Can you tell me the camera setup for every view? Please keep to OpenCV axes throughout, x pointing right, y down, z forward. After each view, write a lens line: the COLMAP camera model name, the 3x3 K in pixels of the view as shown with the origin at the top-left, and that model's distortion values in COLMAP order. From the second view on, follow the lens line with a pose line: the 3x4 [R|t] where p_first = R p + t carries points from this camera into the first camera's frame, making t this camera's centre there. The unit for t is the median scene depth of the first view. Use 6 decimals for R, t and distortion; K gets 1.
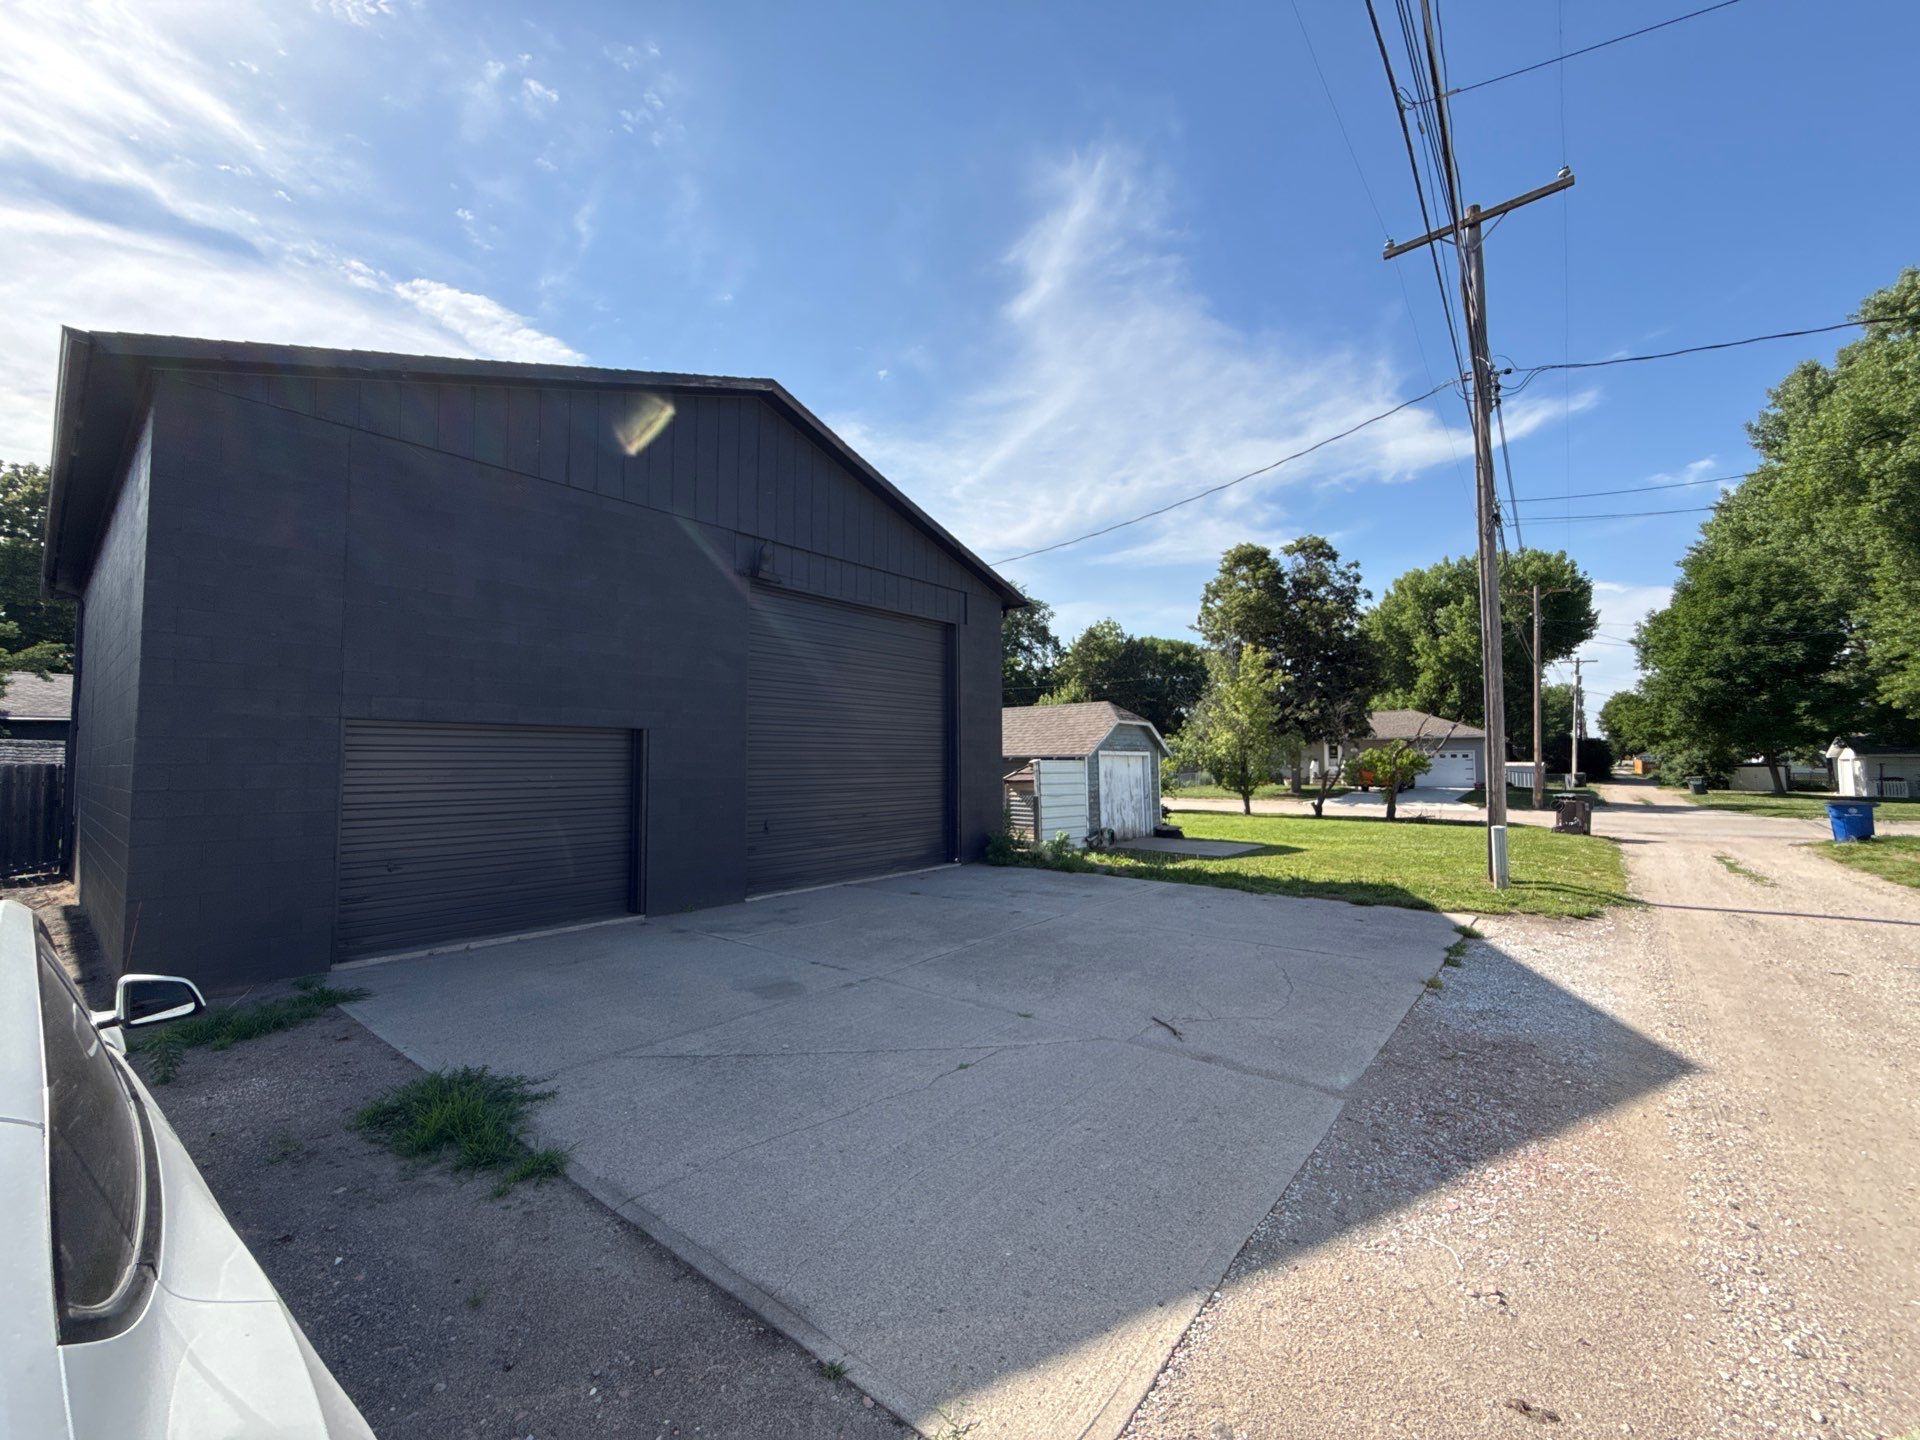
lens RADIAL K [[761.4, 0, 962.7], [0, 761.4, 722.0], [0, 0, 1]] dist [-0.001464, 0.000382]
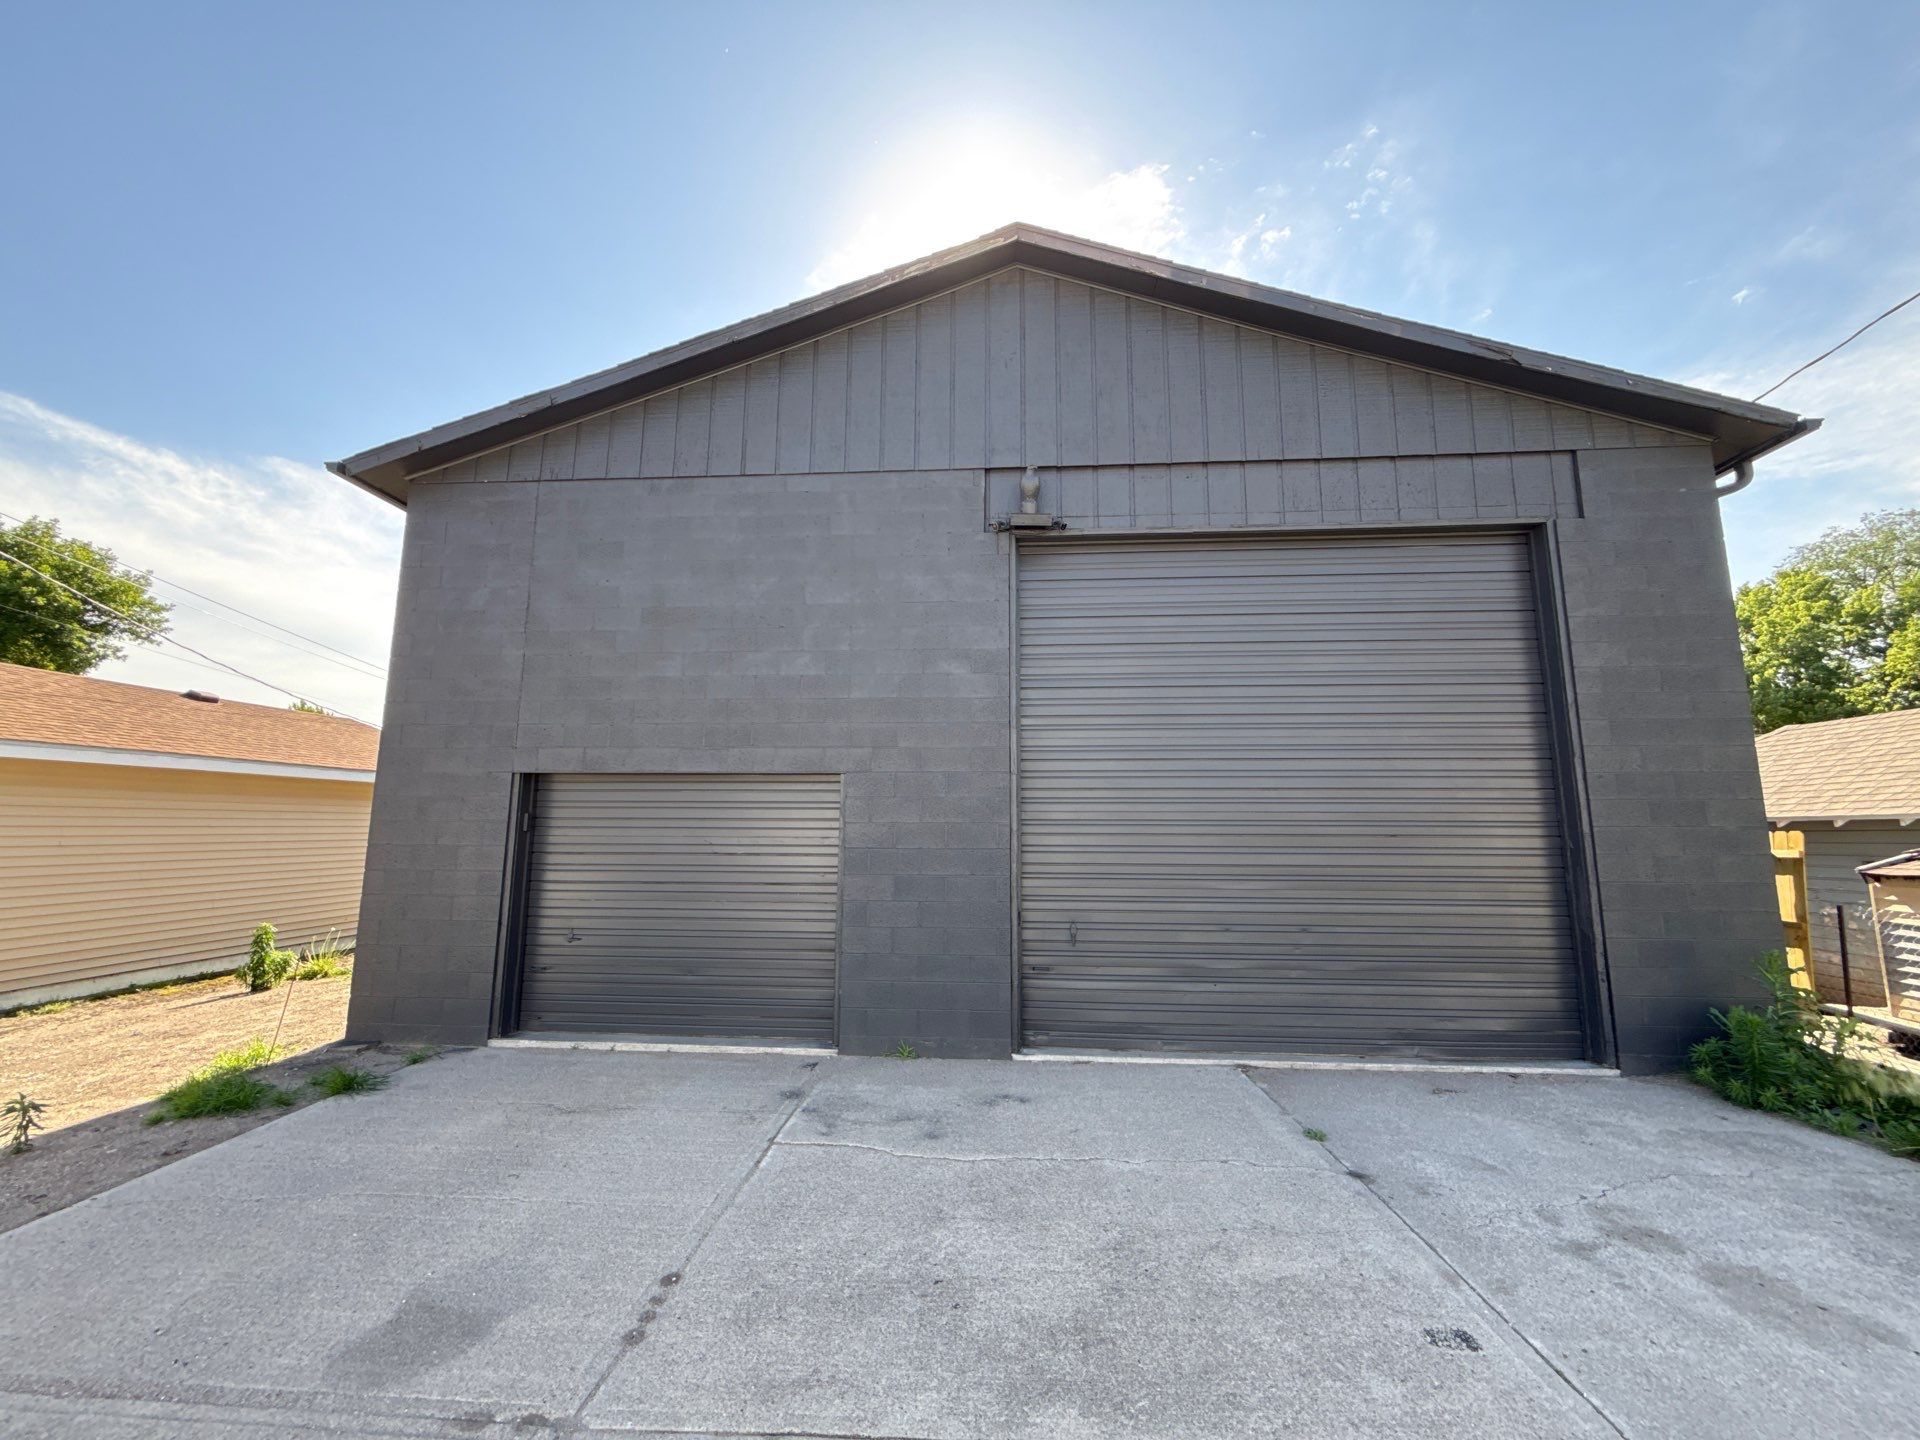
lens RADIAL K [[761.4, 0, 958.7], [0, 761.4, 717.7], [0, 0, 1]] dist [-0.001464, 0.000382]
pose [[0.576966, -0.122858, -0.807475, 0.185526], [0.036440, 0.991510, -0.124821, 0.043129], [0.815955, 0.042593, 0.576545, 0.580944]]
